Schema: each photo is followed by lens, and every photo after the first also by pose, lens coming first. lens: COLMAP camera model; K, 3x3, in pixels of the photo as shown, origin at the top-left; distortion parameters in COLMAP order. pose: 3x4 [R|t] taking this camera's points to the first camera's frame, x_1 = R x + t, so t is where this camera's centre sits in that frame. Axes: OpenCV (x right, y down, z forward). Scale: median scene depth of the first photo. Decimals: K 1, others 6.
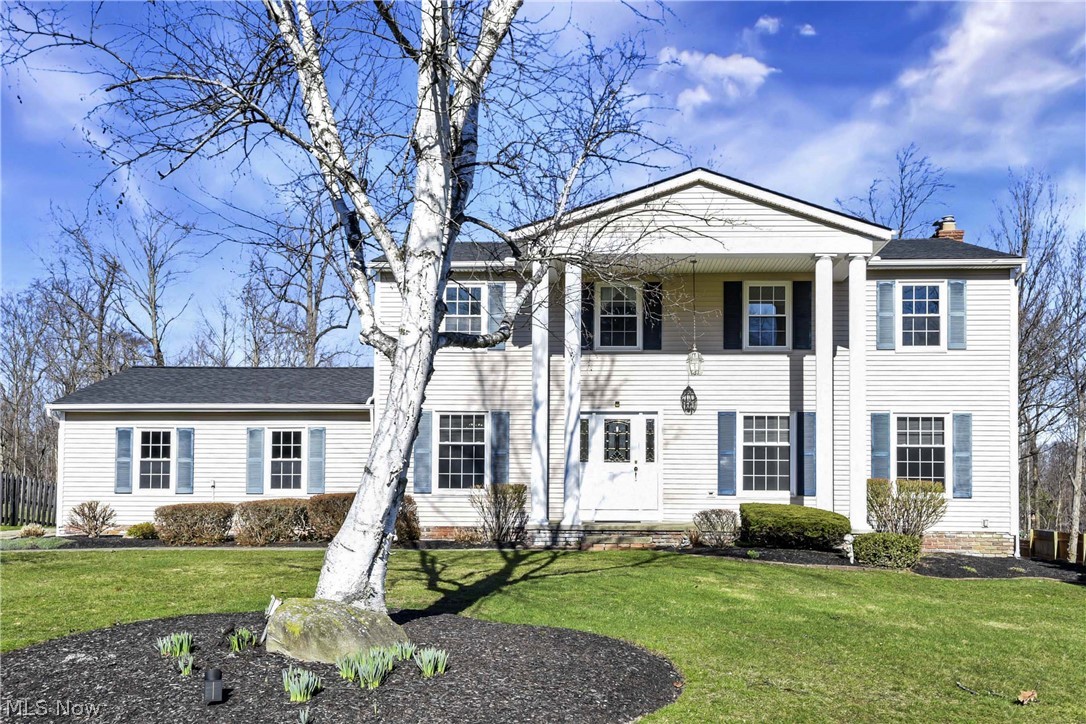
lens RADIAL K [[1044.1, 0, 538.8], [0, 1044.1, 386.4], [0, 0, 1]] dist [0.066386, -0.005491]
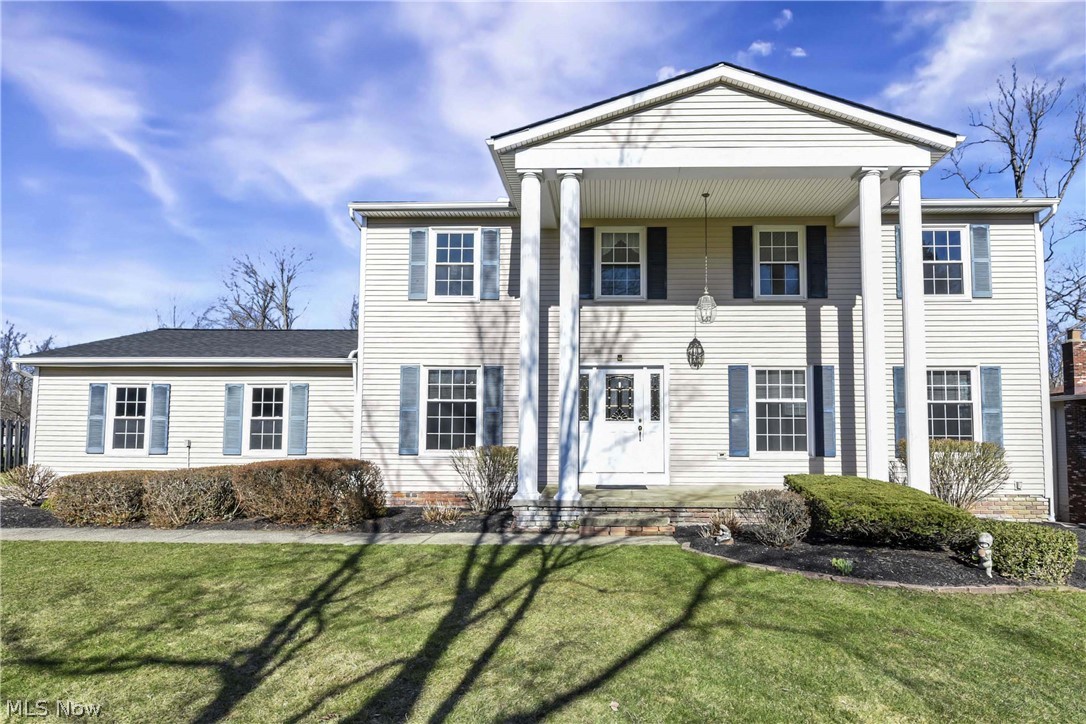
lens RADIAL K [[623.9, 0, 587.4], [0, 623.9, 365.0], [0, 0, 1]] dist [0.003838, -0.020539]
pose [[0.999626, -0.000151, 0.027364, 0.031842], [0.000334, 0.999978, -0.006696, 0.027365], [-0.027363, 0.006703, 0.999603, 0.453030]]
